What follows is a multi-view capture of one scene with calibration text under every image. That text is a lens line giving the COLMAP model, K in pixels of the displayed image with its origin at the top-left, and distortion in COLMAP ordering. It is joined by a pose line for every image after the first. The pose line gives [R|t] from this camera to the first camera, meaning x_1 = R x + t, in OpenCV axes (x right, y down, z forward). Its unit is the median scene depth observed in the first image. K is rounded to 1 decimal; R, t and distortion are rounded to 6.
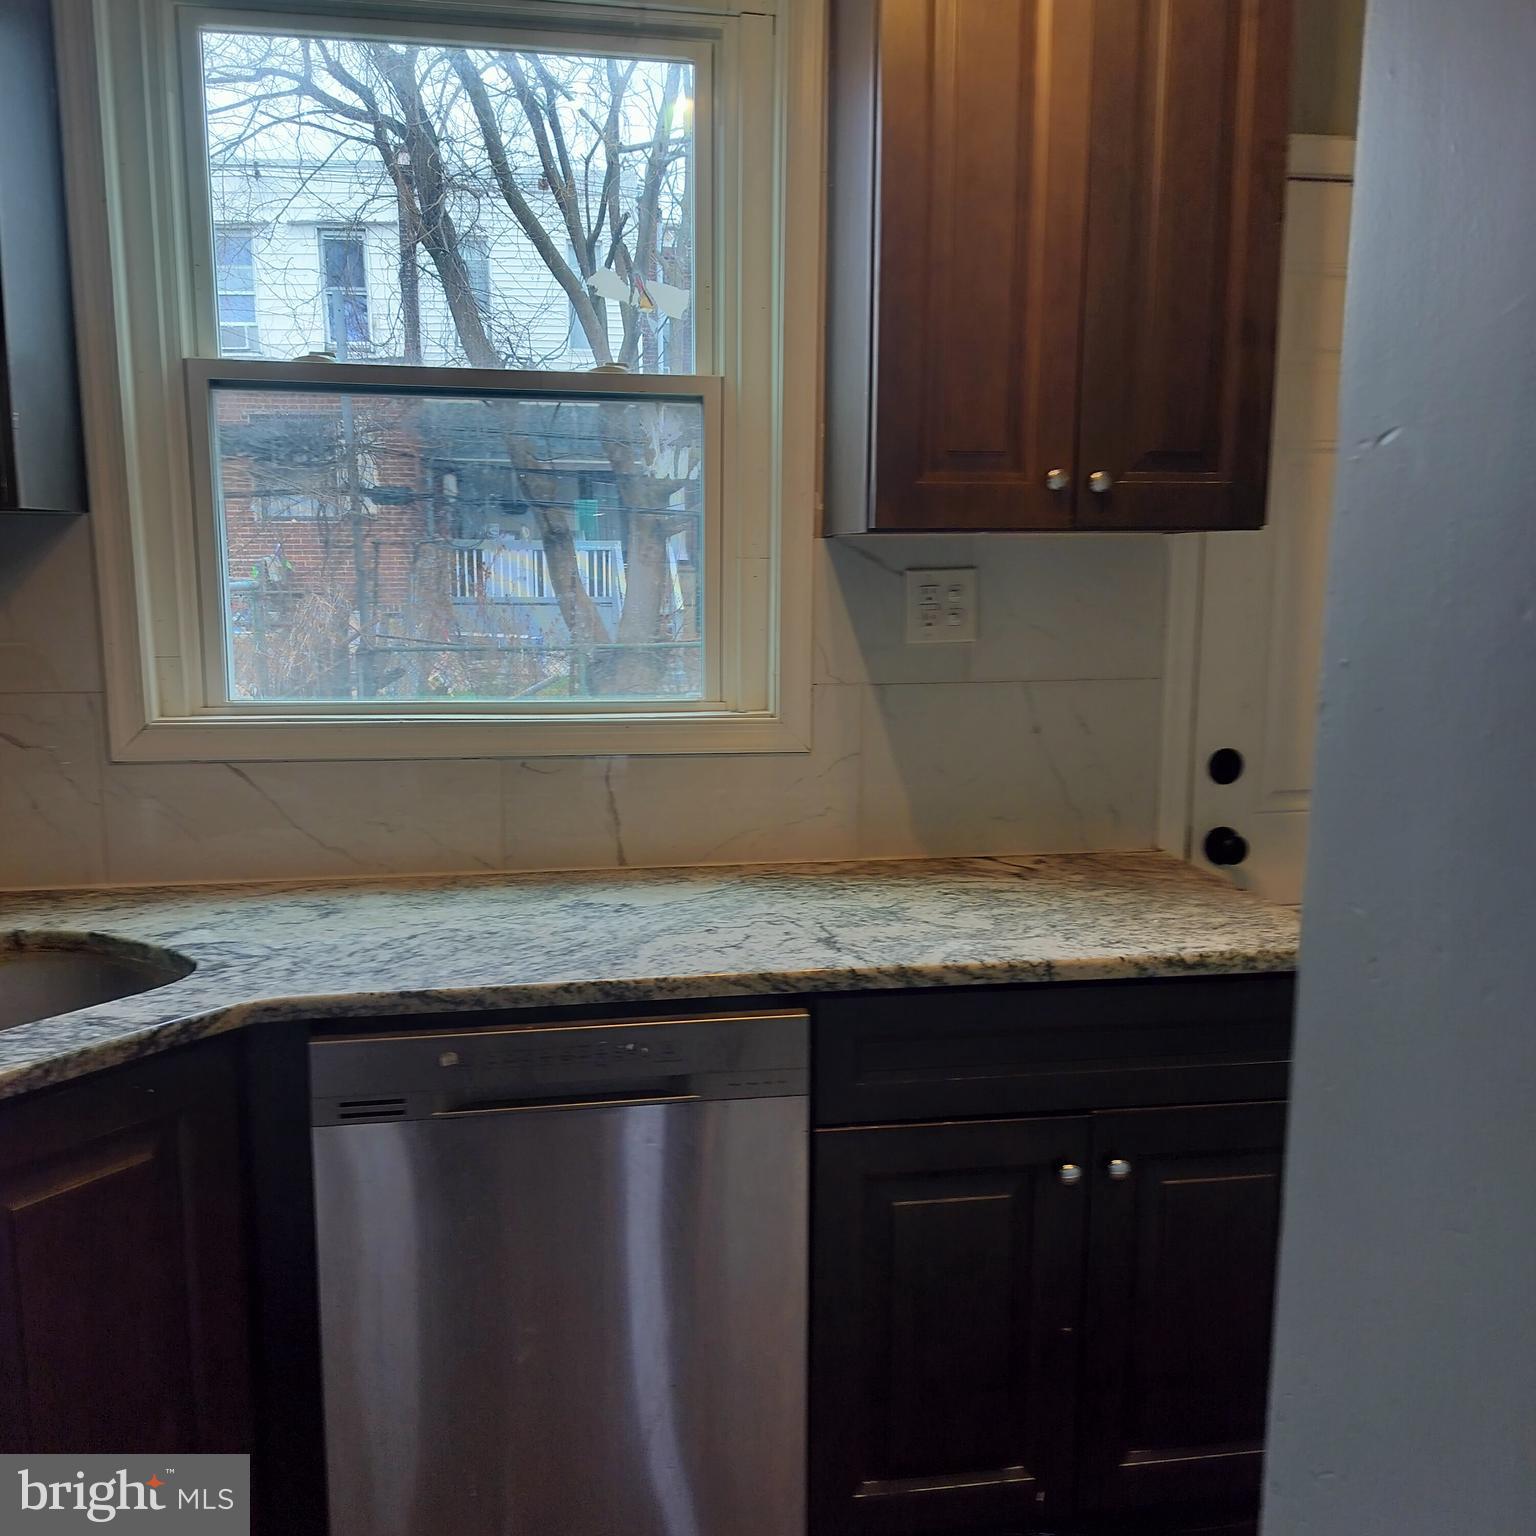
lens RADIAL K [[1434.9, 0, 763.8], [0, 1434.9, 774.8], [0, 0, 1]] dist [0.098393, -0.182023]
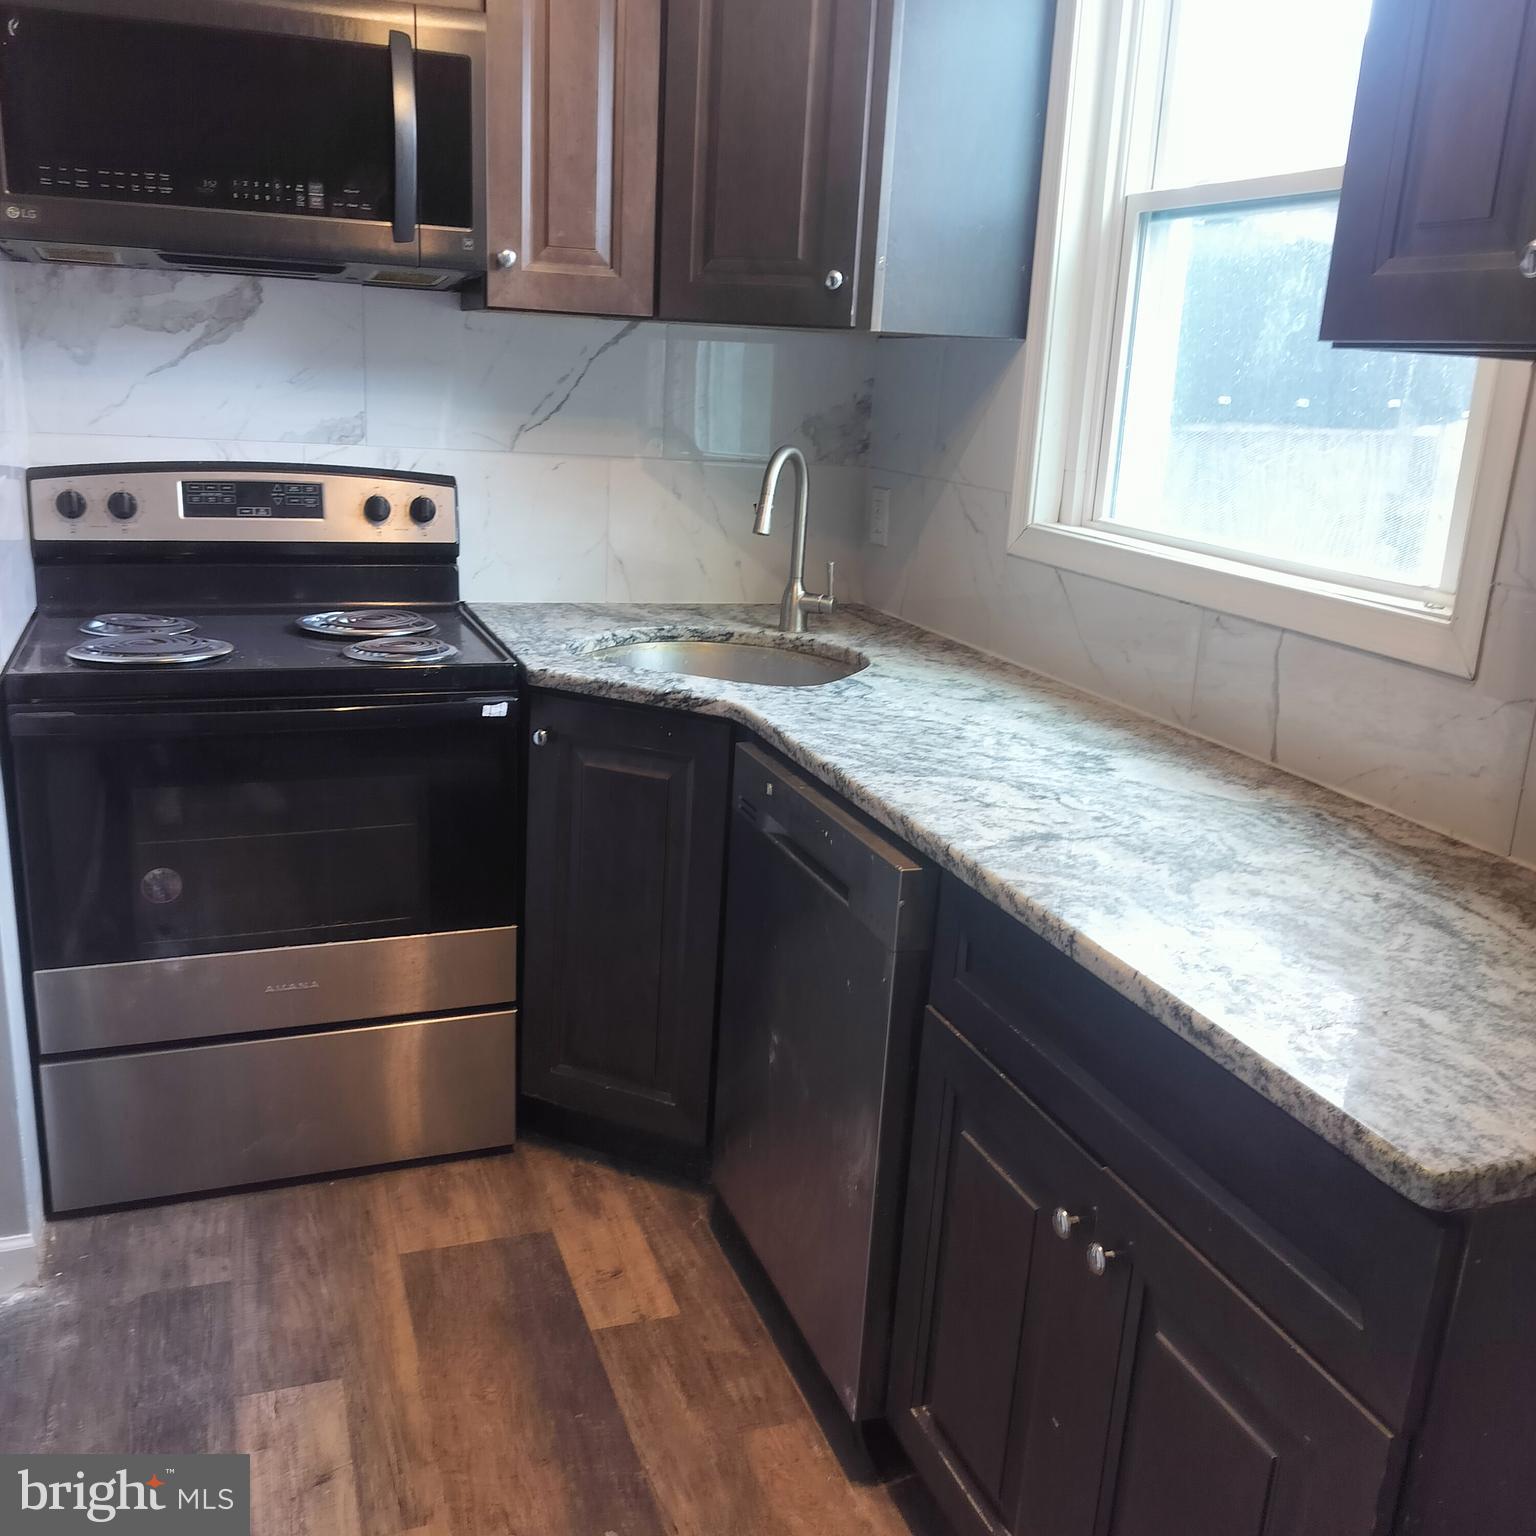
lens RADIAL K [[1468.4, 0, 763.8], [0, 1468.4, 778.8], [0, 0, 1]] dist [0.110774, -0.191199]
pose [[0.173730, 0.270650, -0.946872, 0.845826], [-0.203027, 0.950682, 0.234488, -0.089134], [0.963638, 0.151503, 0.220111, 0.648860]]
